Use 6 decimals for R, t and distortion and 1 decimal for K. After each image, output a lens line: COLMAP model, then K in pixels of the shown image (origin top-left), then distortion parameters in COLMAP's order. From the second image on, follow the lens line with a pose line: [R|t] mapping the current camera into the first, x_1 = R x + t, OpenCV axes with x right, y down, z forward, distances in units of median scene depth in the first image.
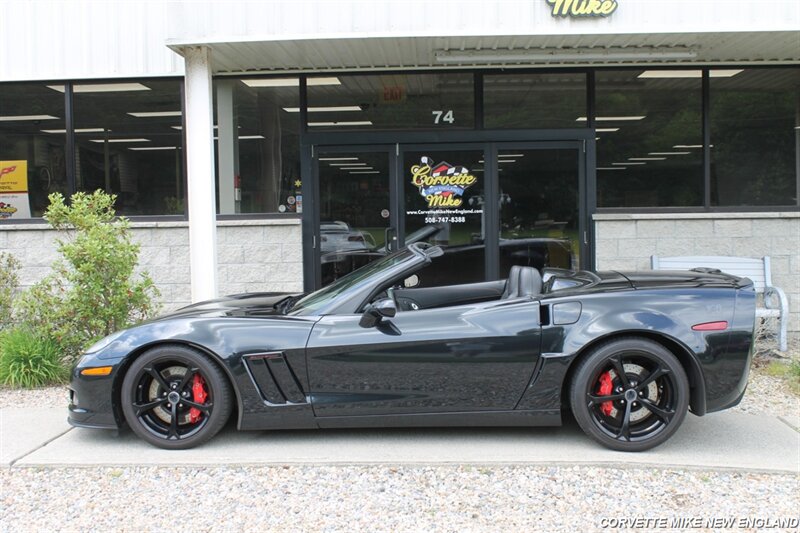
lens RADIAL K [[960.9, 0, 400.0], [0, 960.9, 266.5], [0, 0, 1]] dist [-0.075809, 0.069779]
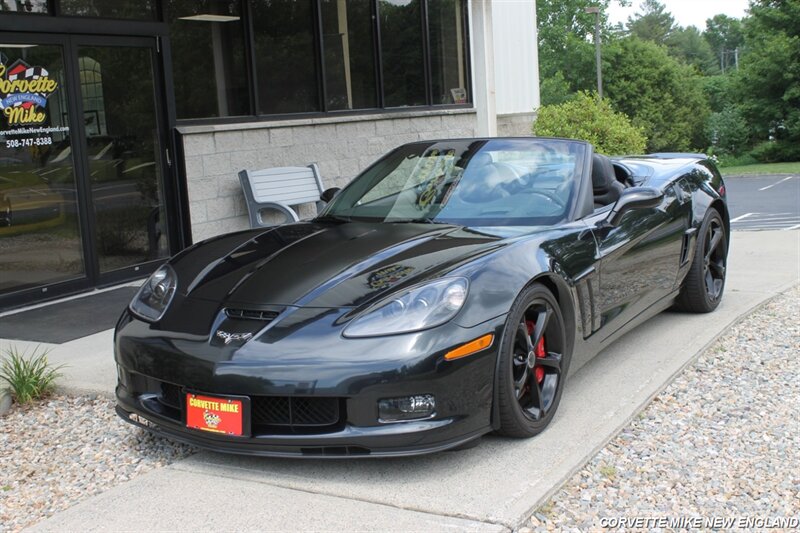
lens RADIAL K [[1056.3, 0, 400.0], [0, 1056.3, 266.5], [0, 0, 1]] dist [-0.066563, 0.136432]
pose [[0.458771, -0.141769, 0.877172, -0.521631], [0.104429, 0.988951, 0.105217, -0.010861], [-0.882397, 0.043331, 0.468507, 0.401619]]
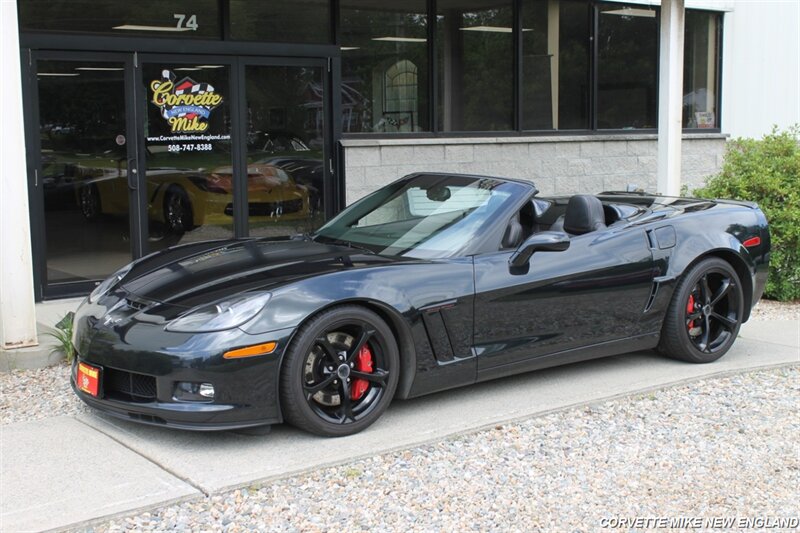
lens RADIAL K [[1115.6, 0, 400.0], [0, 1115.6, 266.5], [0, 0, 1]] dist [-0.035349, 0.035932]
pose [[0.765615, -0.073392, 0.639099, -0.439332], [0.035545, 0.996779, 0.071885, -0.008781], [-0.642316, -0.032320, 0.765758, 0.142563]]
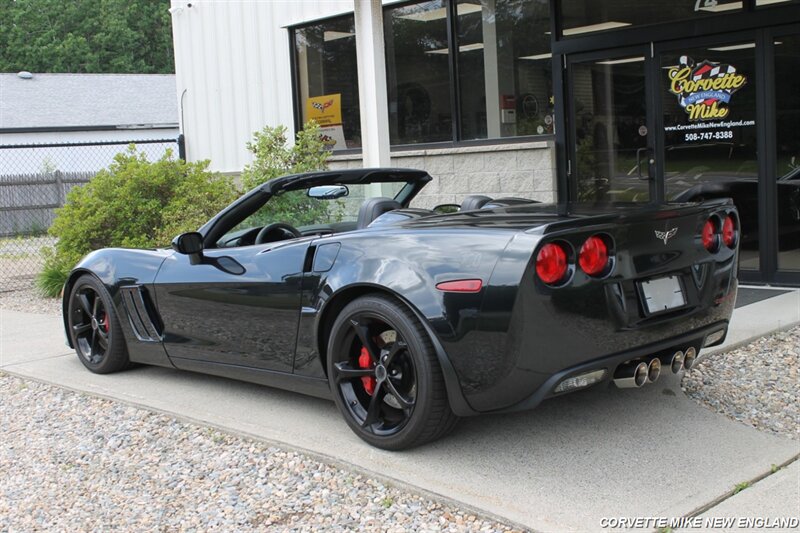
lens RADIAL K [[1002.3, 0, 400.0], [0, 1002.3, 266.5], [0, 0, 1]] dist [-0.064106, 0.052839]
pose [[0.733606, 0.047345, -0.677923, 0.414717], [0.001602, 0.997447, 0.071394, -0.001289], [0.679573, -0.053461, 0.731658, 0.239786]]
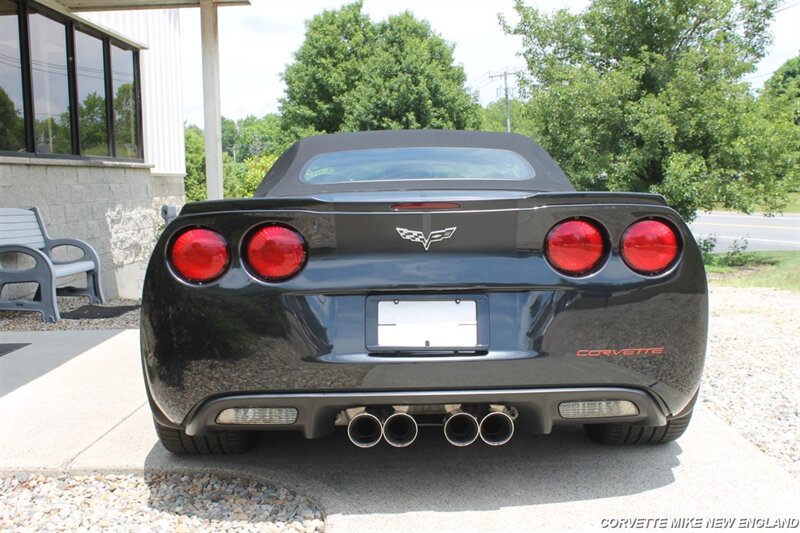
lens RADIAL K [[932.5, 0, 400.0], [0, 932.5, 266.5], [0, 0, 1]] dist [-0.078907, 0.062864]
pose [[-0.023460, -0.076966, 0.996758, -0.456549], [0.088574, 0.992951, 0.078757, 0.006336], [-0.995793, 0.090135, -0.016477, 0.658910]]
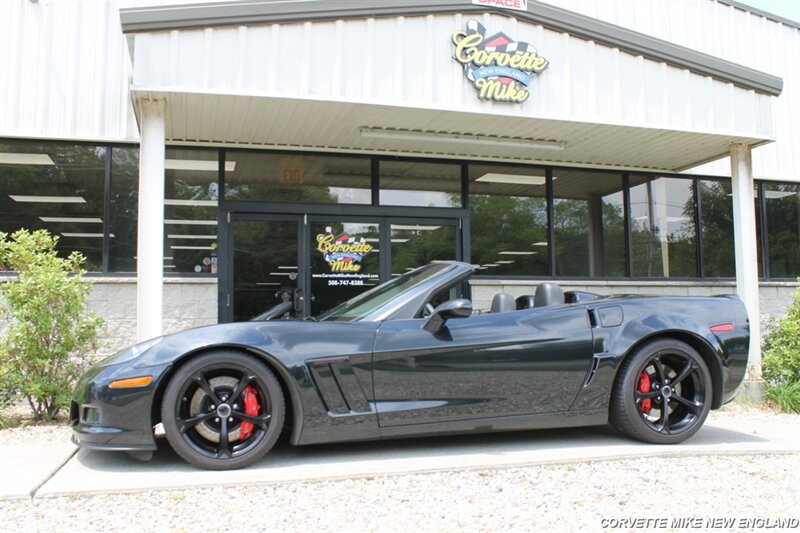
lens RADIAL K [[732.9, 0, 400.0], [0, 732.9, 266.5], [0, 0, 1]] dist [-0.135520, 0.120102]
pose [[0.949122, 0.032253, 0.313252, -0.164736], [0.013414, 0.989697, -0.142546, 0.057002], [-0.314622, 0.139495, 0.938911, 0.165004]]
